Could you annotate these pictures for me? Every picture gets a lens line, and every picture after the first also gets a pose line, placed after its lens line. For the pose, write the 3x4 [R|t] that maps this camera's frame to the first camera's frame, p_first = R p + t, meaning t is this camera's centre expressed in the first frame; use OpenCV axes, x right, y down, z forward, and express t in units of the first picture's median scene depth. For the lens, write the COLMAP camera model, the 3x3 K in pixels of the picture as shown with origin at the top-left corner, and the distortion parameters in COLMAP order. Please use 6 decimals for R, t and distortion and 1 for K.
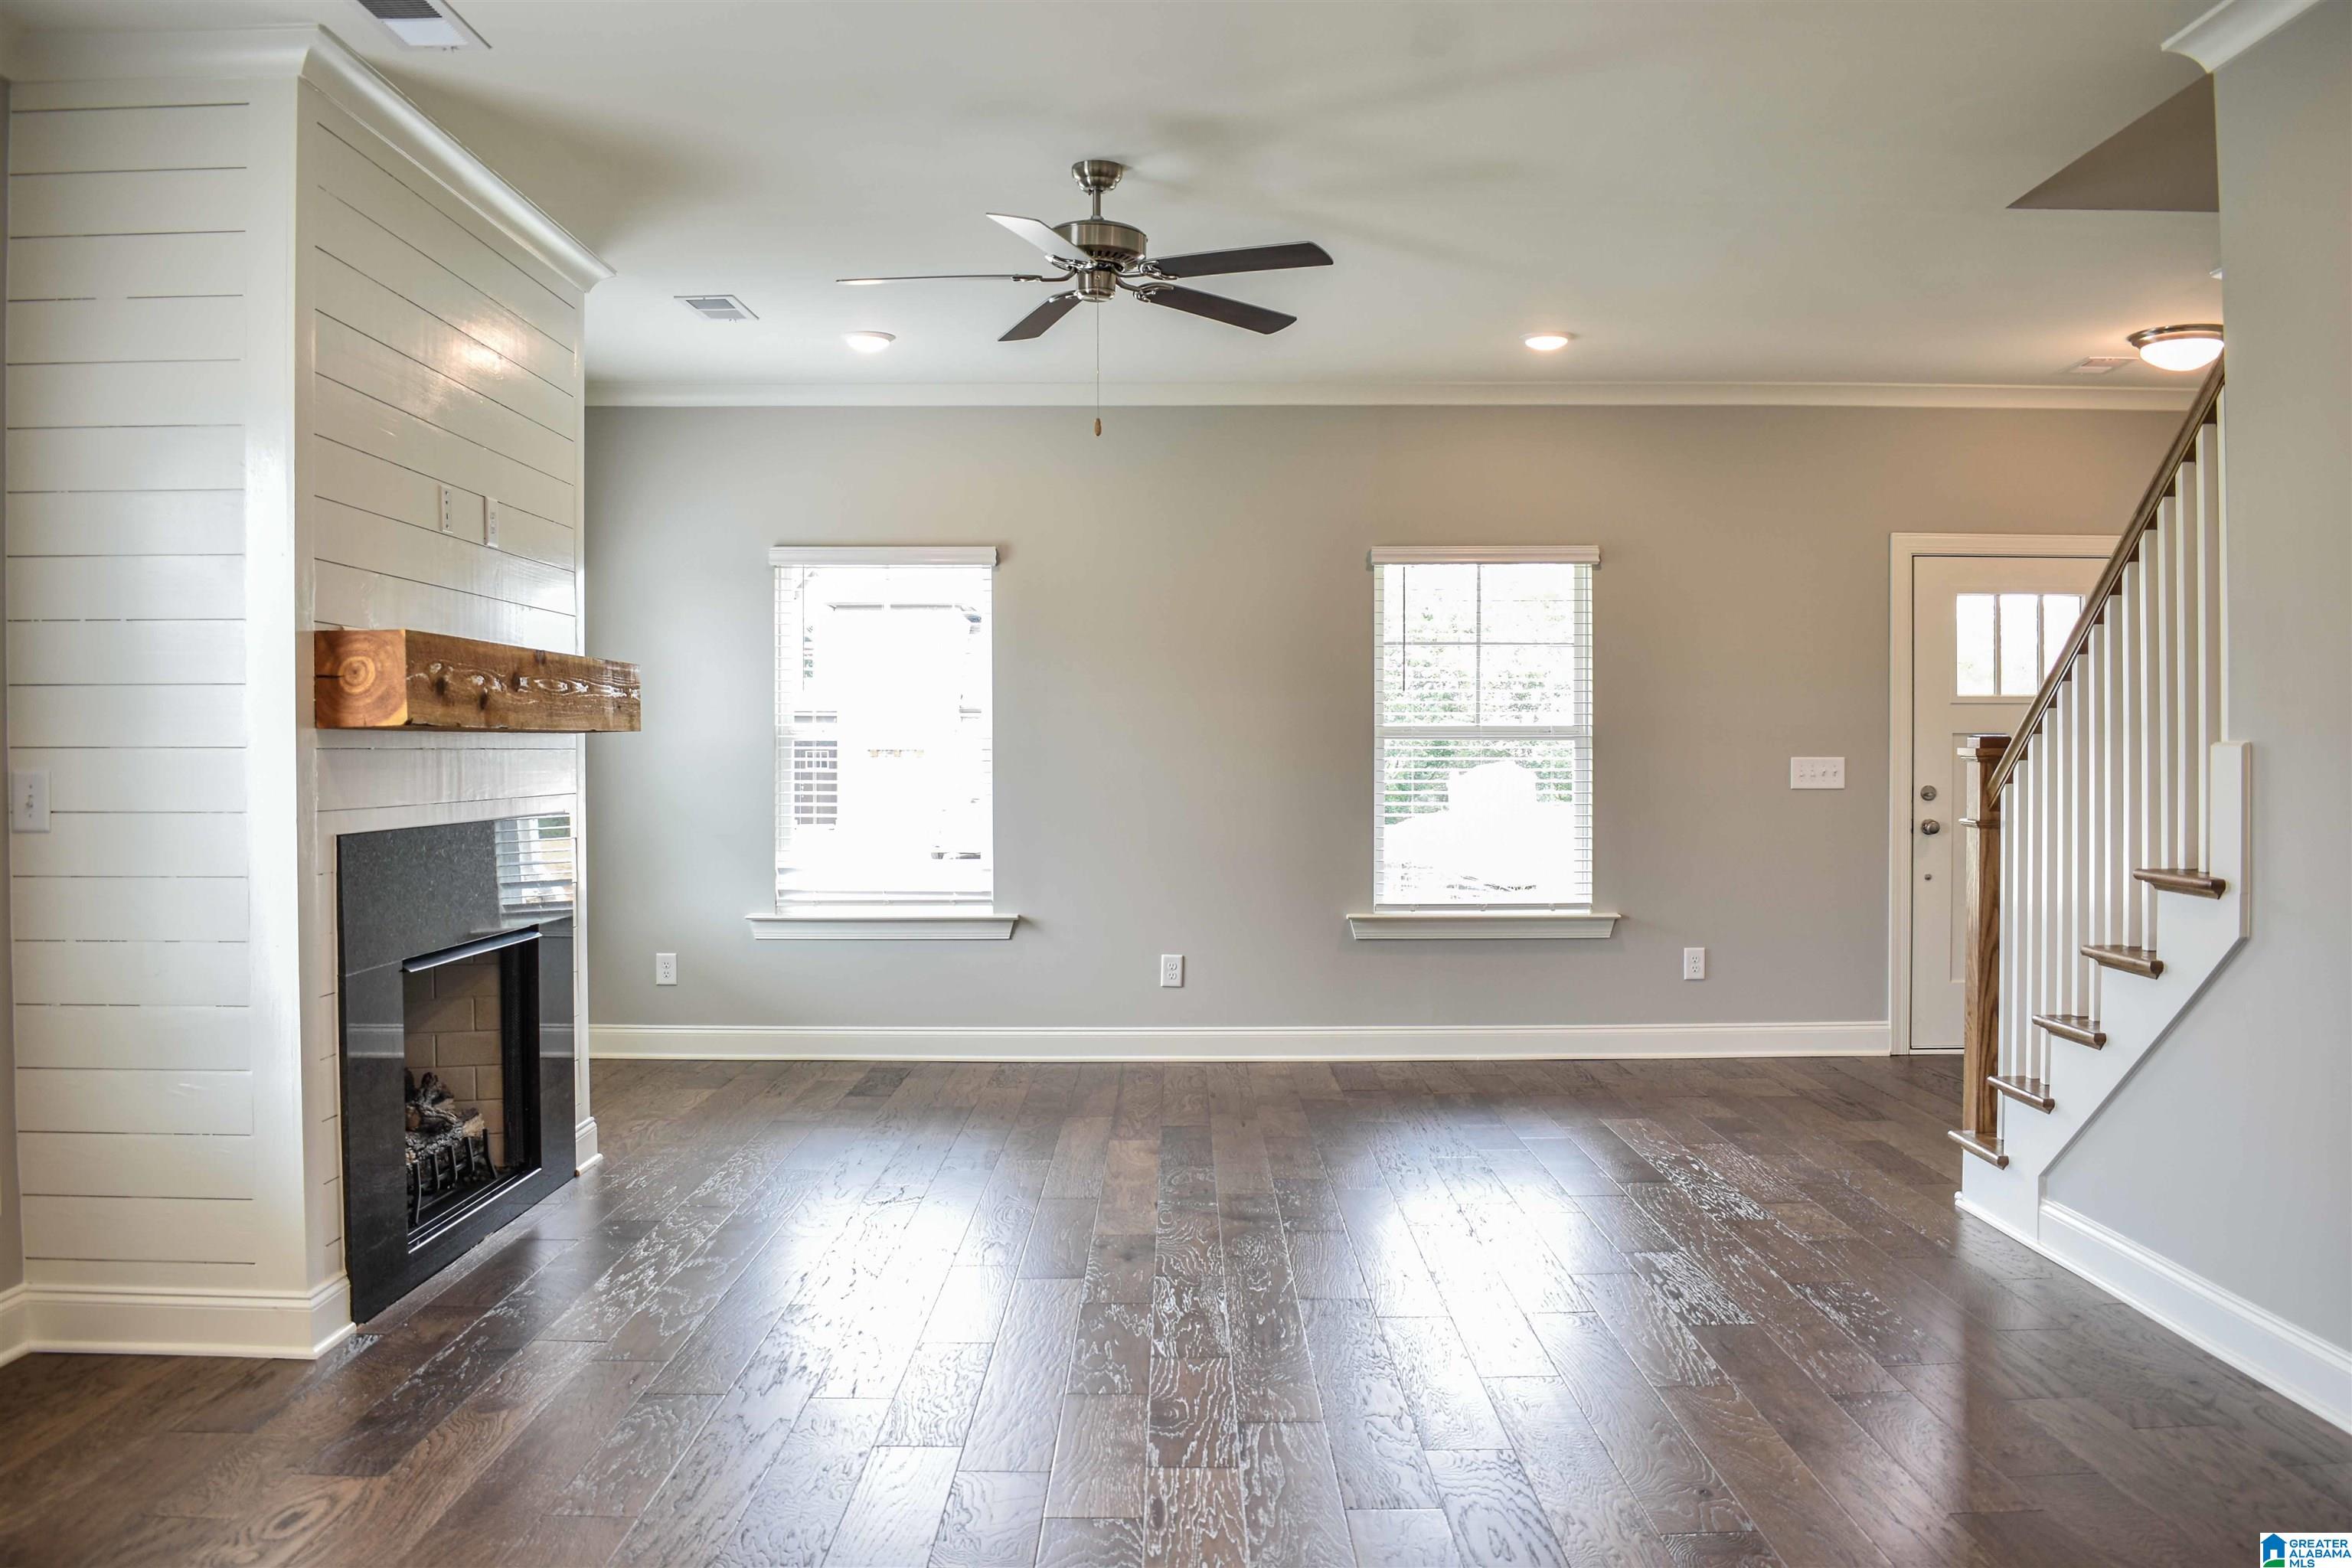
lens RADIAL K [[1868.7, 0, 1176.6], [0, 1868.7, 772.8], [0, 0, 1]] dist [-0.088146, 0.007380]
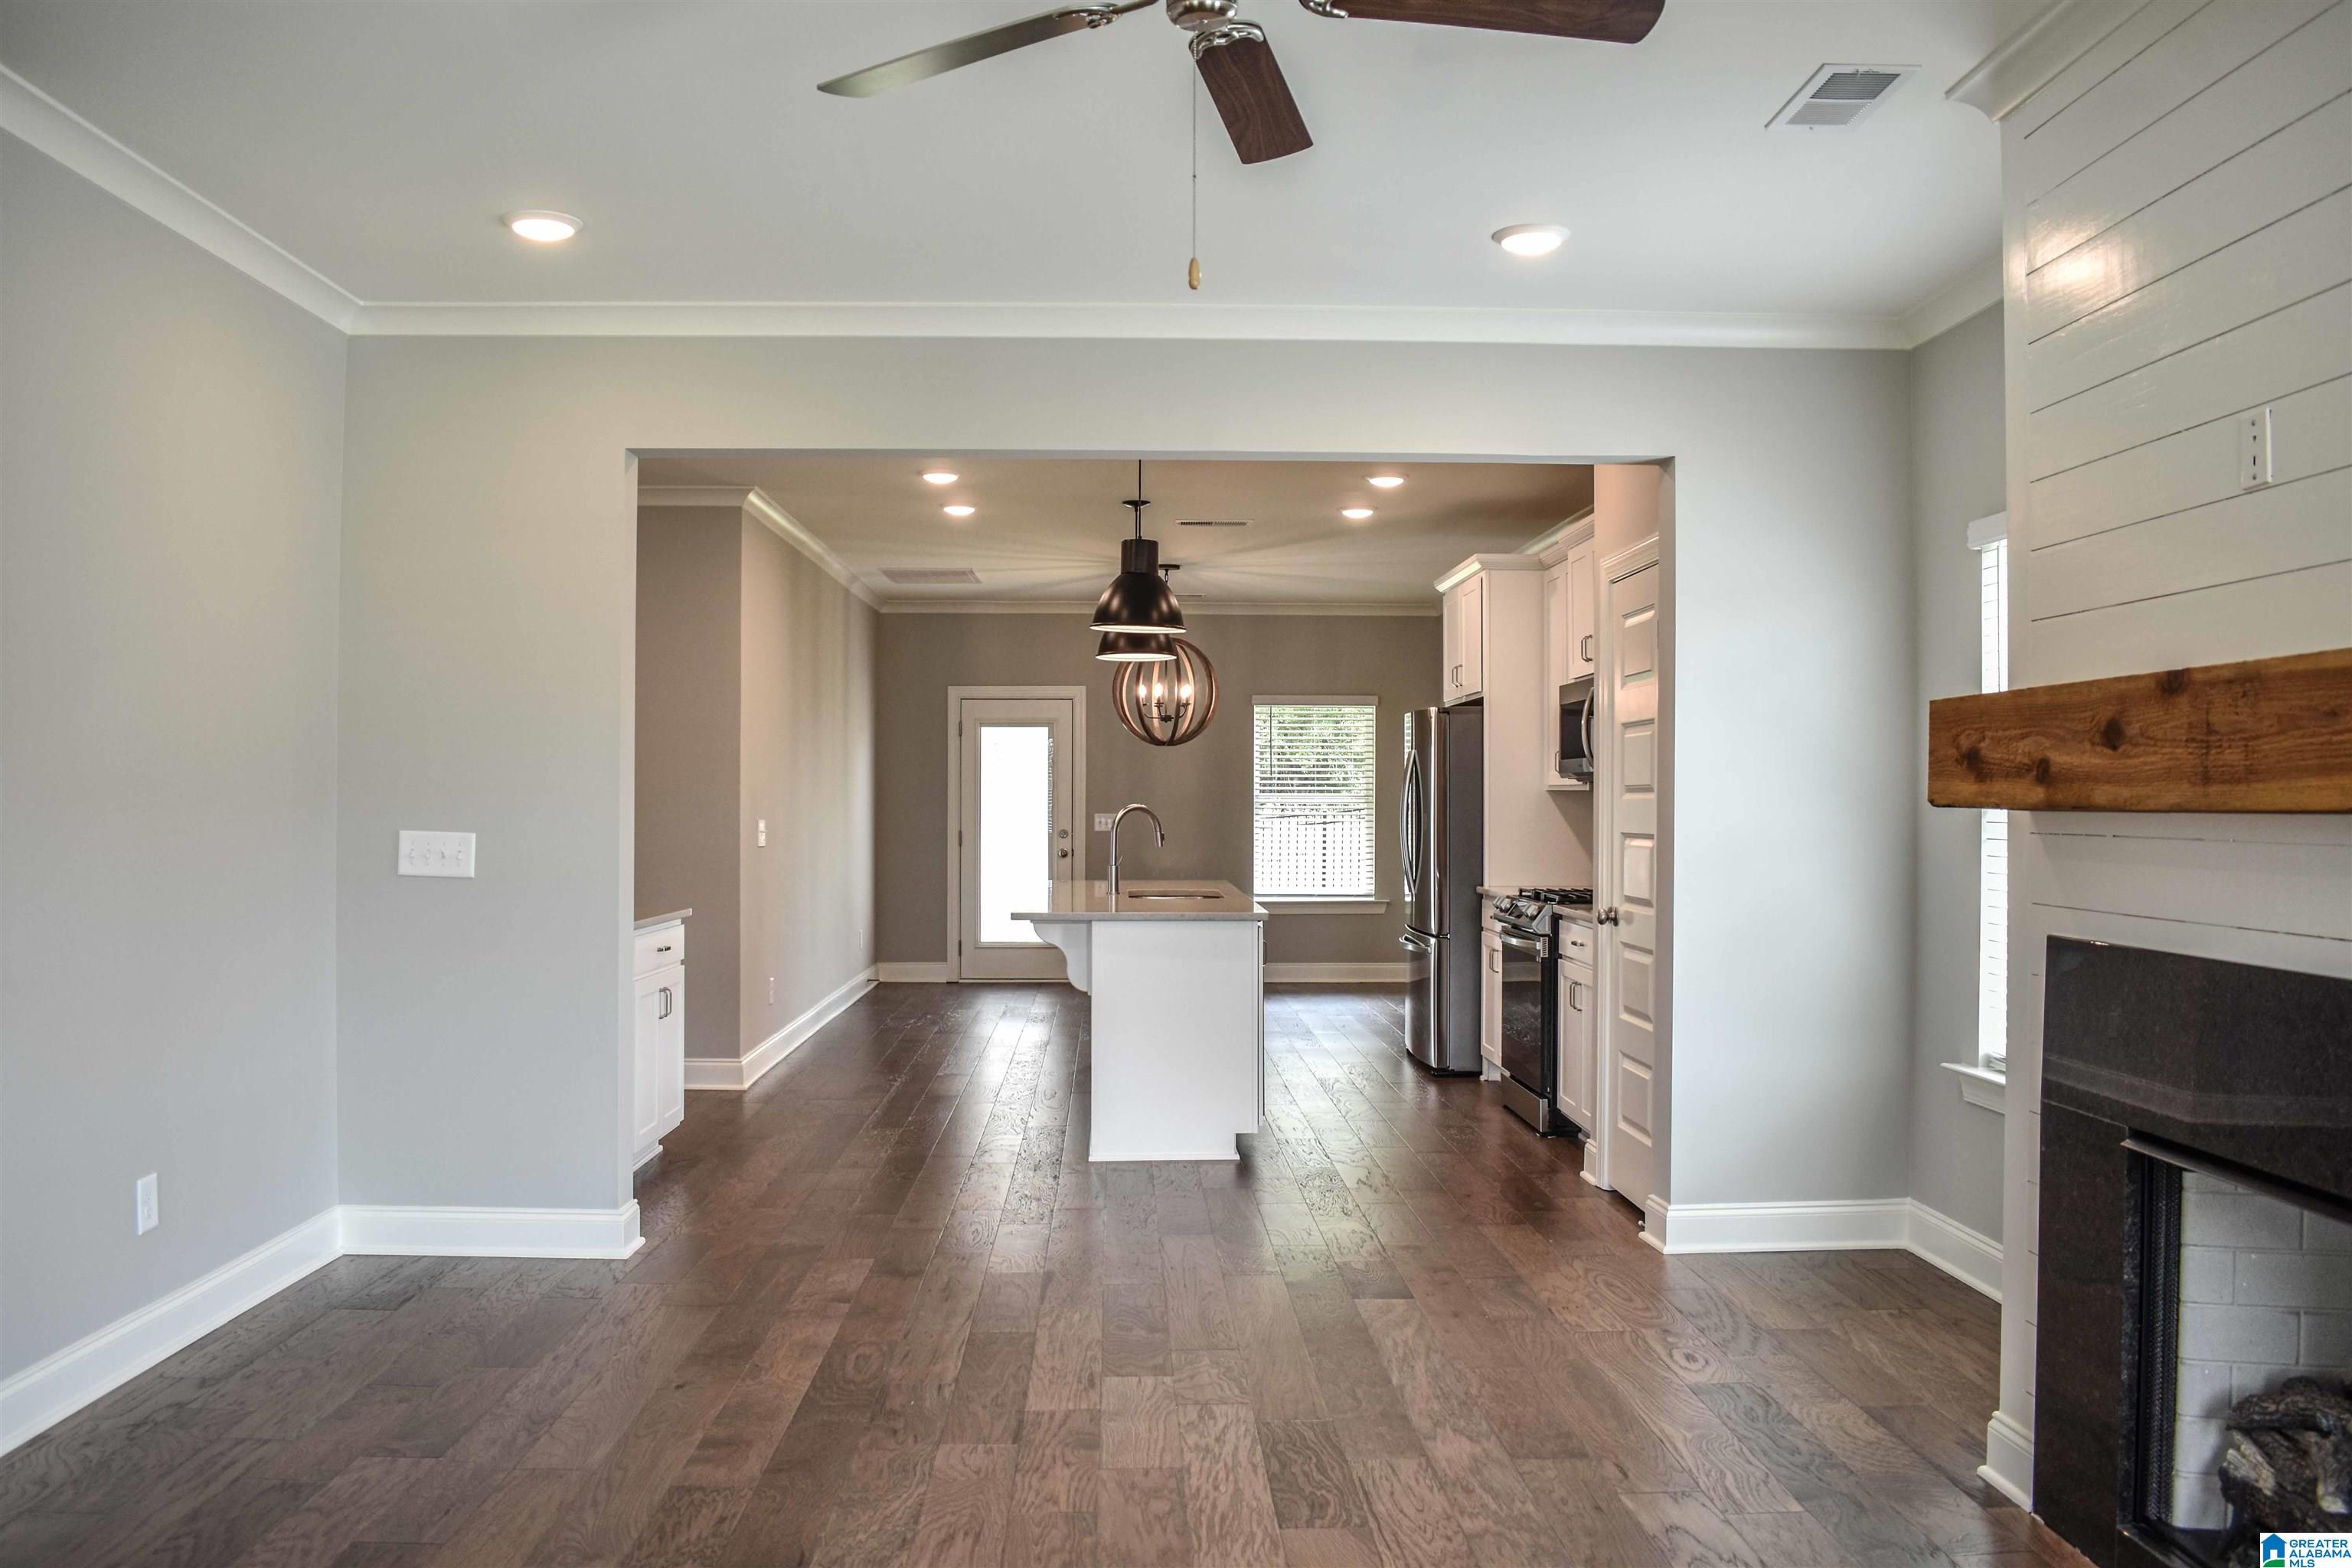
lens RADIAL K [[1868.7, 0, 1176.6], [0, 1868.7, 772.8], [0, 0, 1]] dist [-0.088146, 0.007380]
pose [[-0.999397, -0.000935, -0.034701, -0.023031], [-0.000801, 0.999992, -0.003863, -0.044399], [0.034704, -0.003833, -0.999390, 2.175340]]
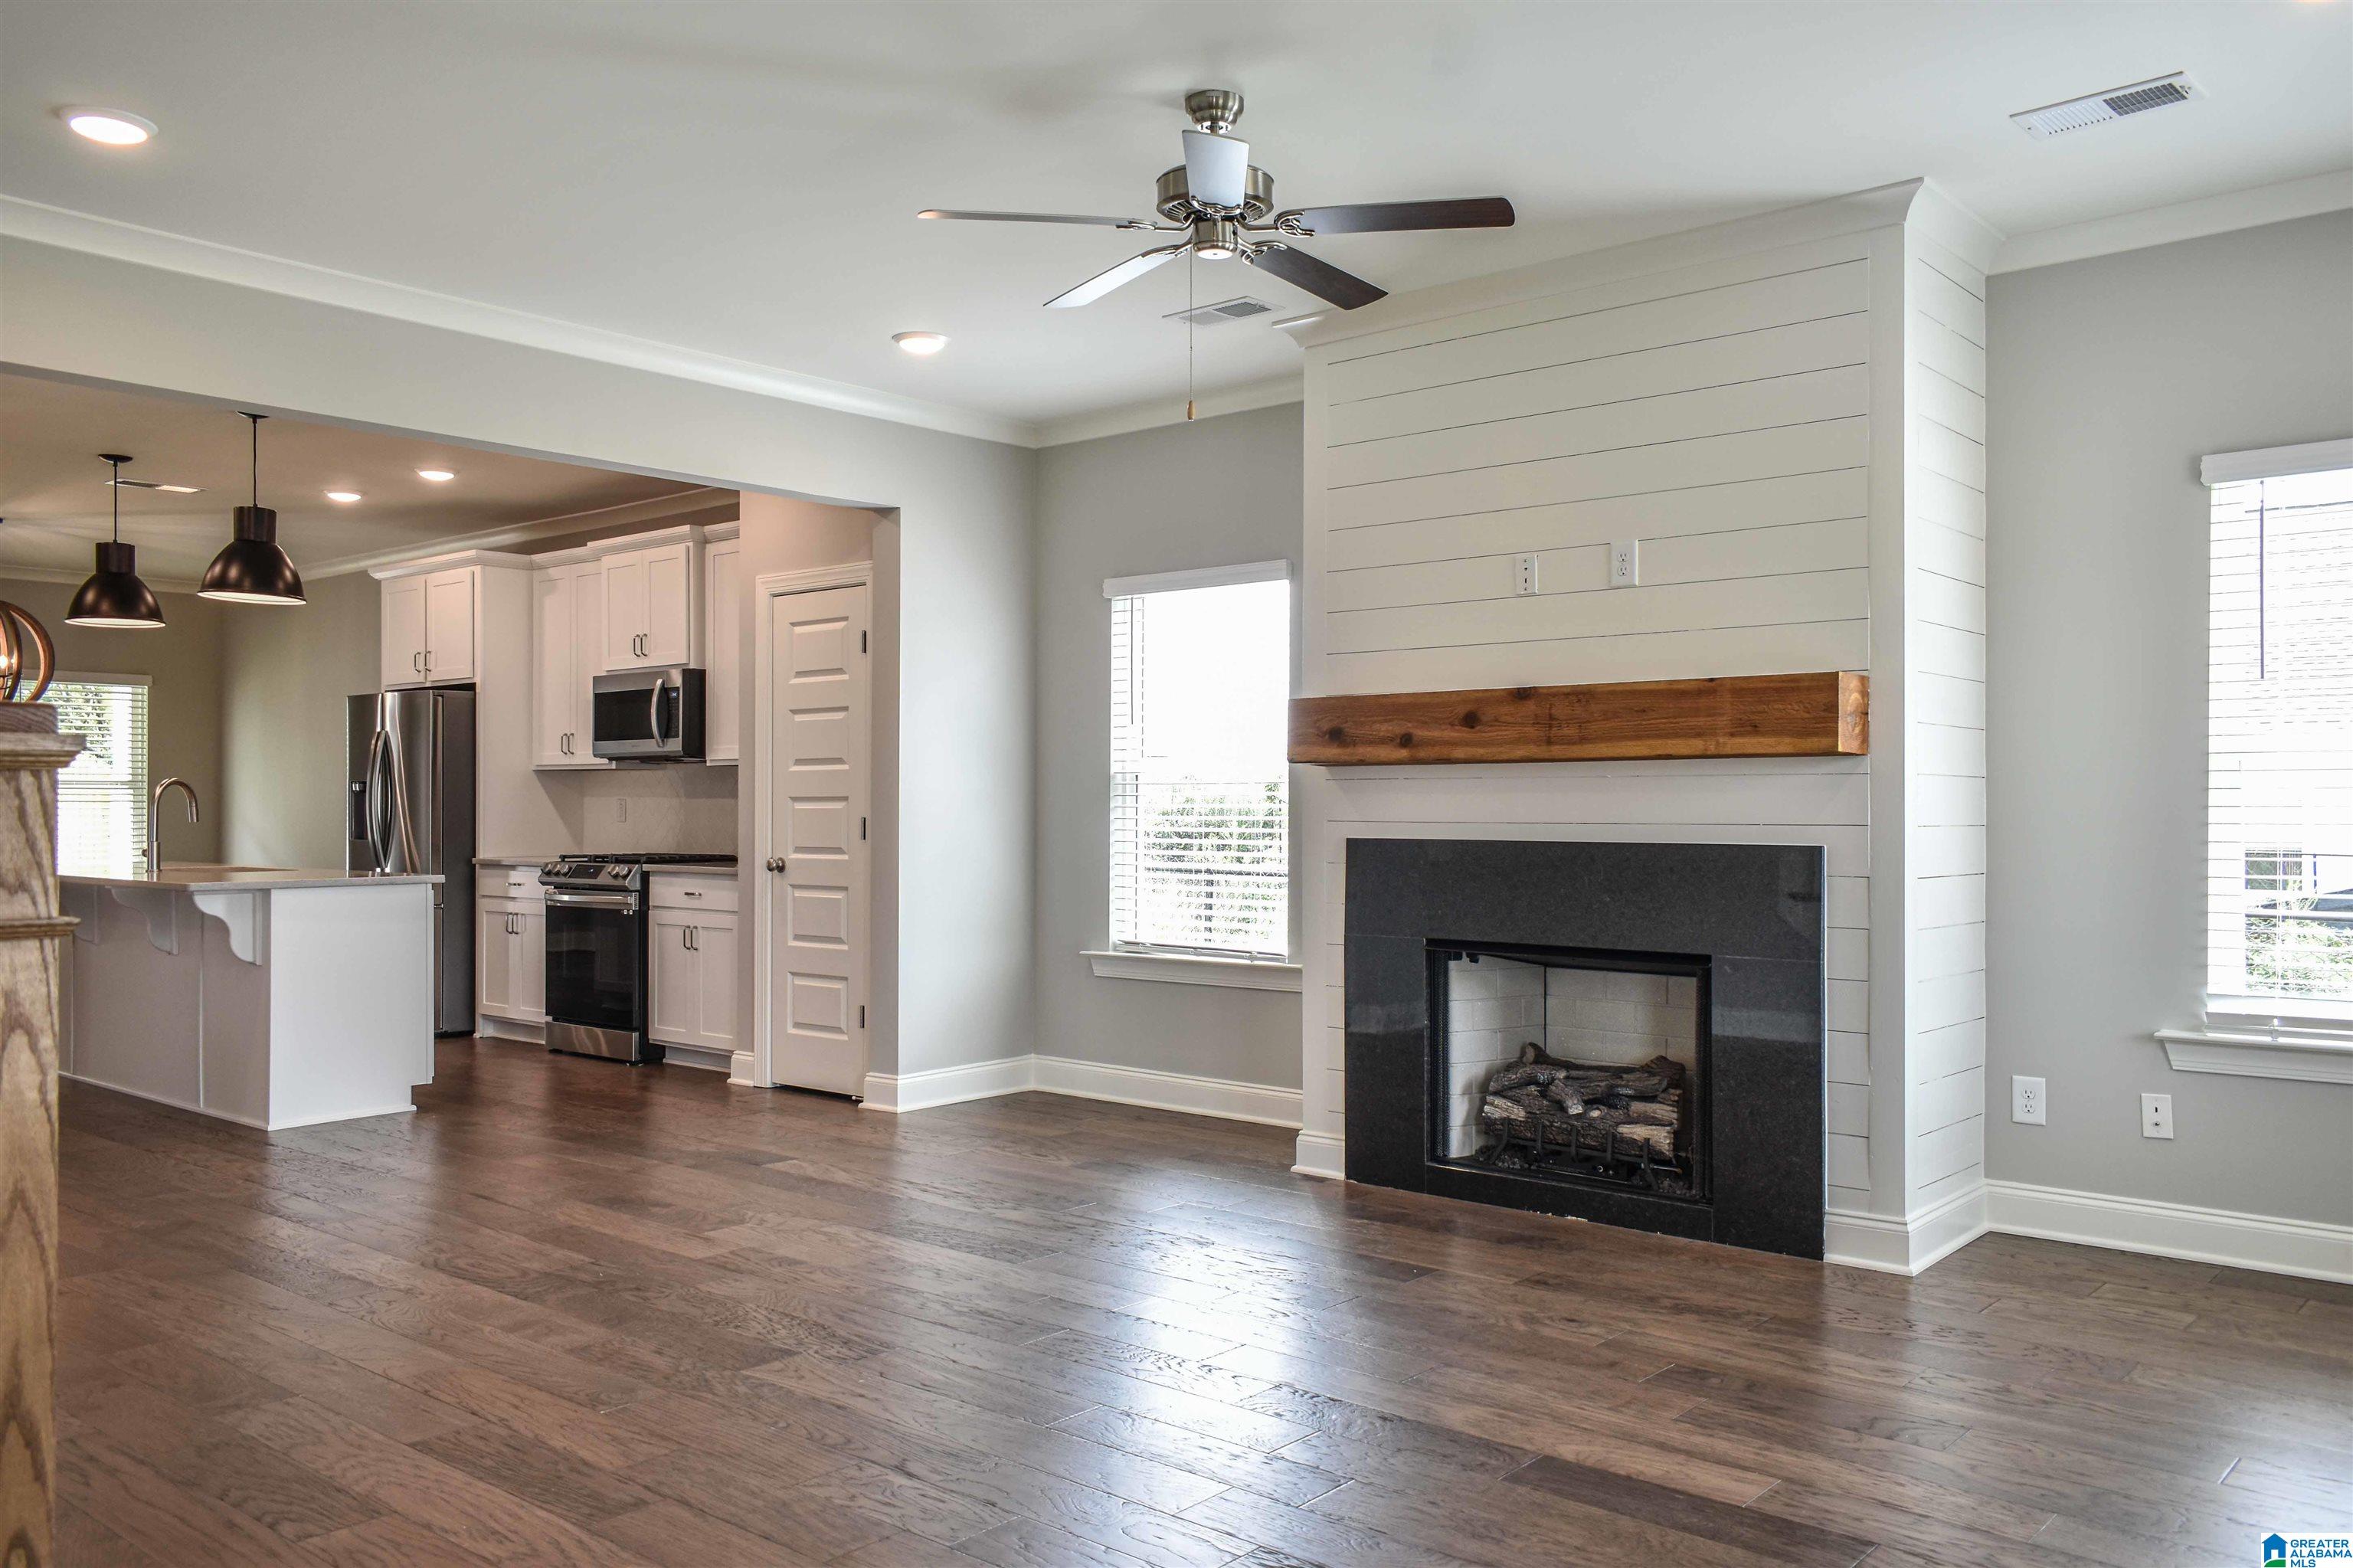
lens RADIAL K [[1816.3, 0, 1176.5], [0, 1816.3, 784.0], [0, 0, 1]] dist [0.007897, 0.003777]
pose [[-0.651848, -0.005795, -0.758327, 0.899023], [-0.005411, 0.999981, -0.002990, -0.003071], [0.758330, 0.002155, -0.651867, 2.181608]]
